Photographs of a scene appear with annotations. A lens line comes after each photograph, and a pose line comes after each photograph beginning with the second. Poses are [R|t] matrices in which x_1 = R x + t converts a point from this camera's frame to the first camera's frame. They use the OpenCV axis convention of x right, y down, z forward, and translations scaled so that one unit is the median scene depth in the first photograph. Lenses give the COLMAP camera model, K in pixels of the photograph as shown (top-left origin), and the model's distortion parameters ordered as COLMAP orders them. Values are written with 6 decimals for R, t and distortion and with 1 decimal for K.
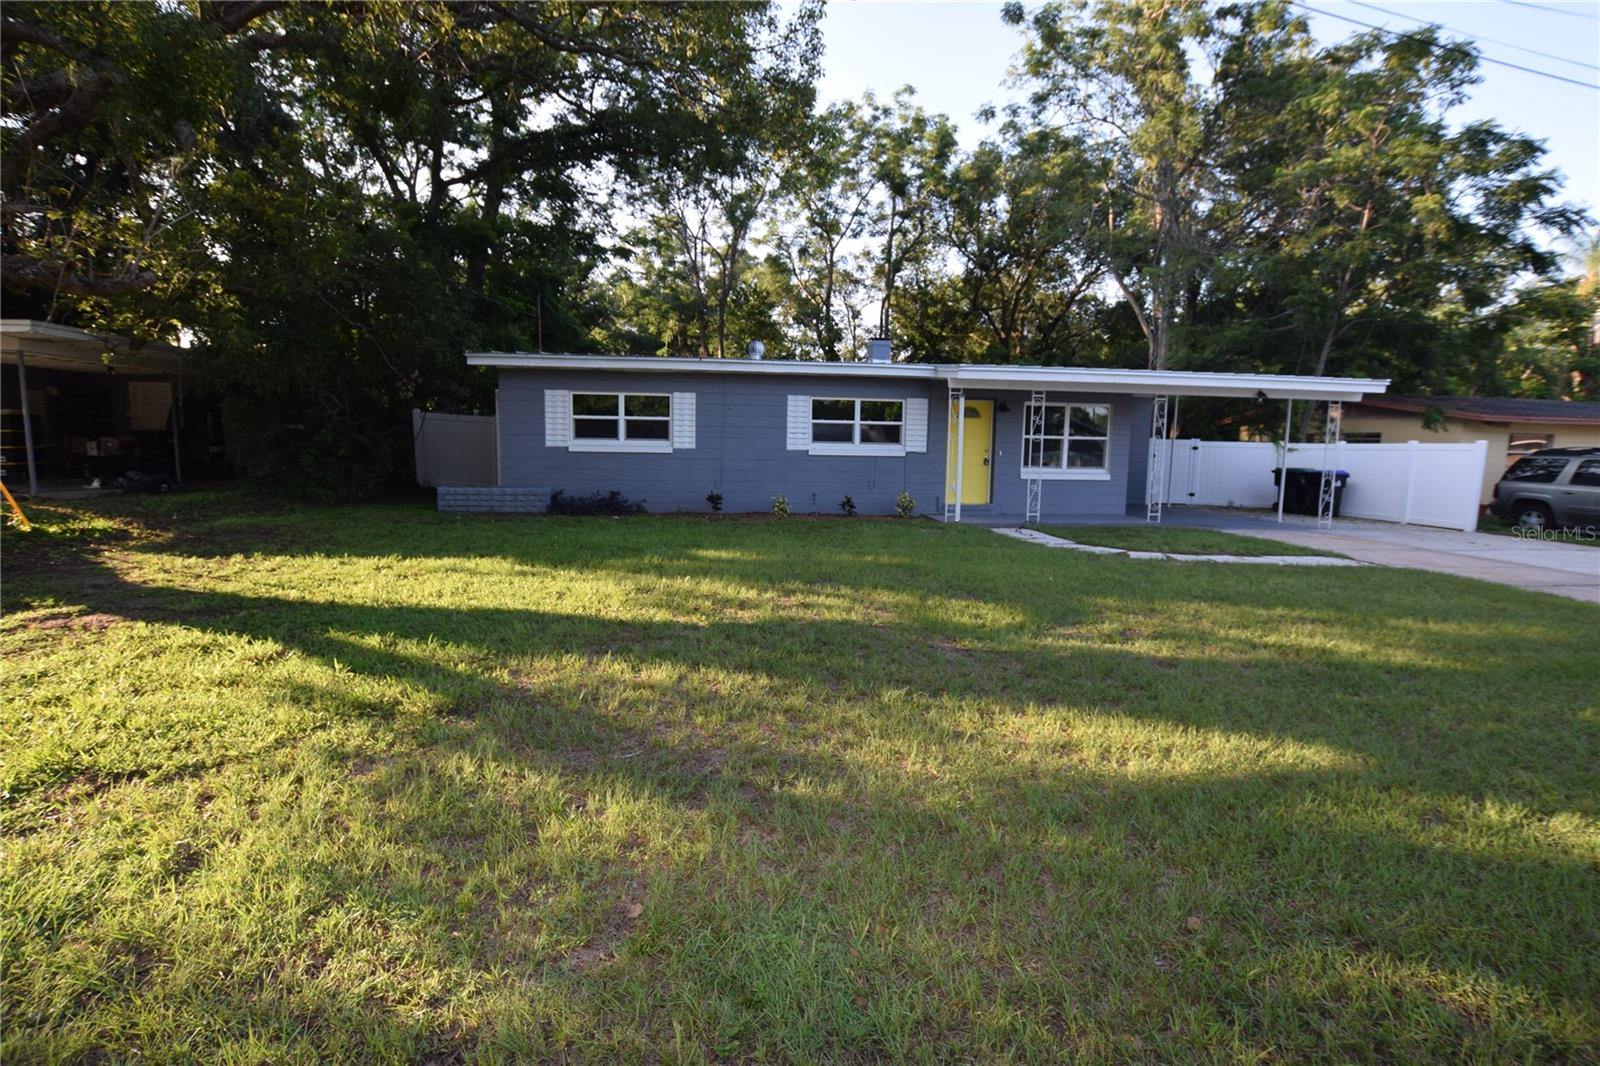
lens RADIAL K [[705.0, 0, 793.0], [0, 705.0, 522.9], [0, 0, 1]] dist [-0.034407, 0.005495]
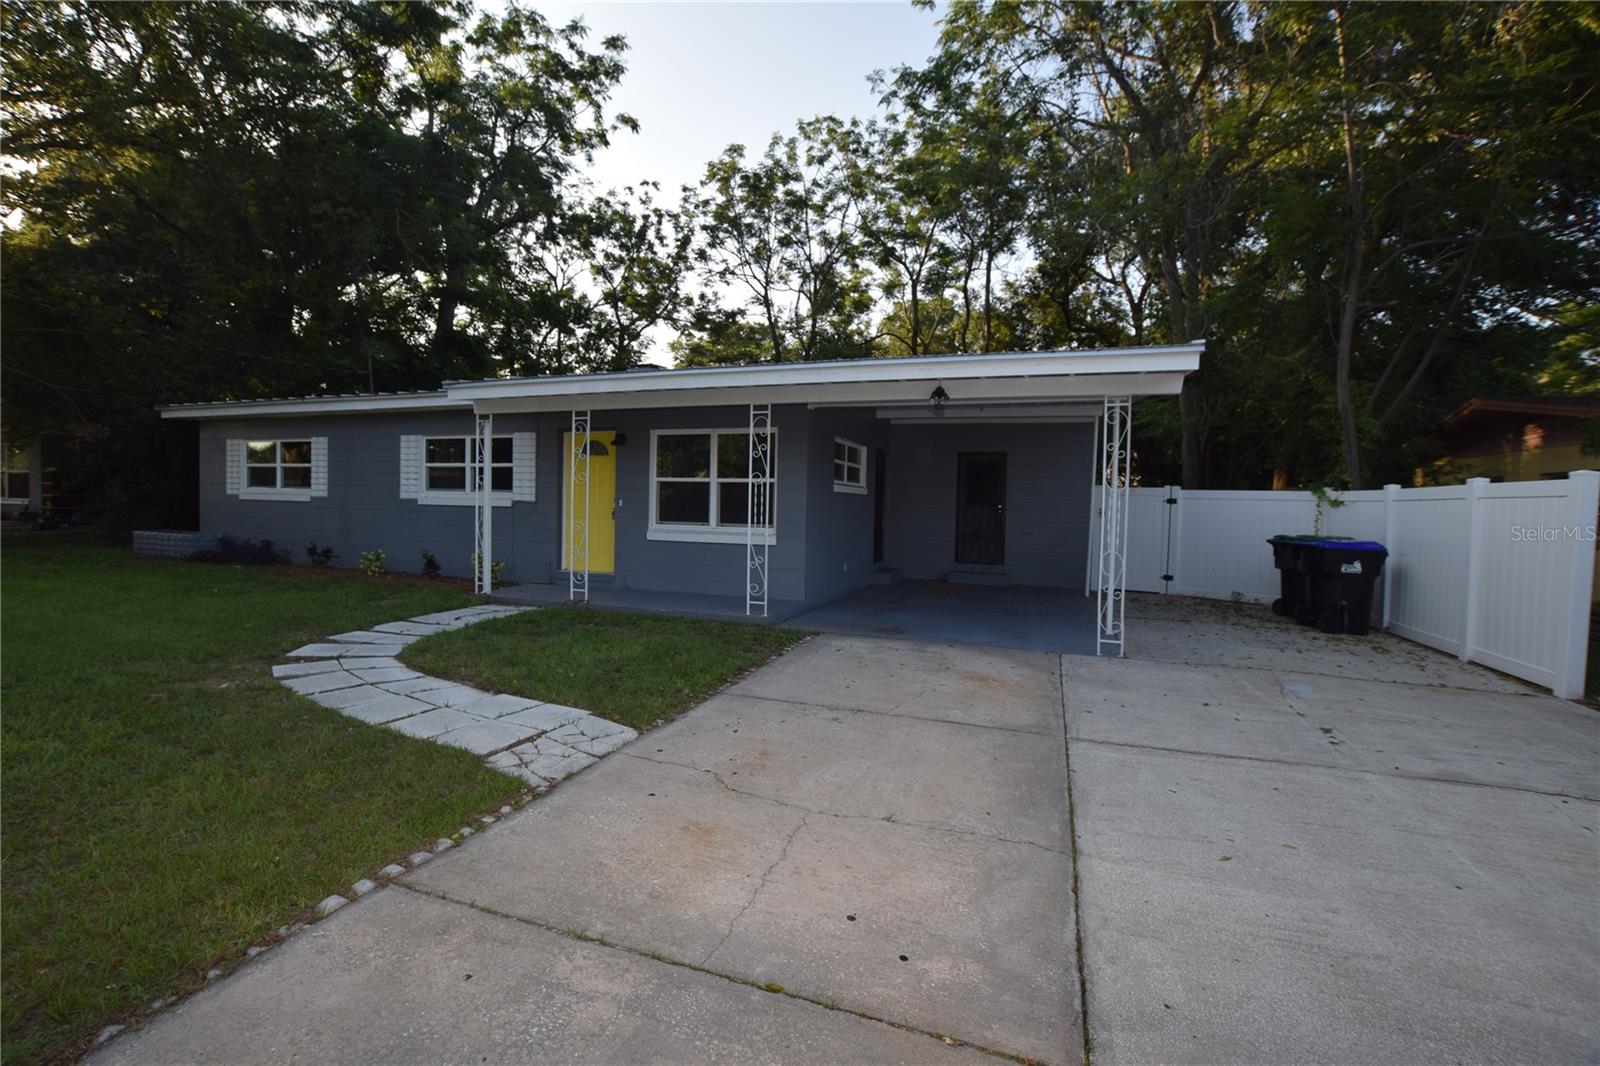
lens RADIAL K [[705.0, 0, 793.0], [0, 705.0, 522.9], [0, 0, 1]] dist [-0.034407, 0.005495]
pose [[0.894646, 0.014810, -0.446531, 0.786015], [-0.054446, 0.995615, -0.076063, -0.034772], [0.443446, 0.092361, 0.891530, 0.451122]]
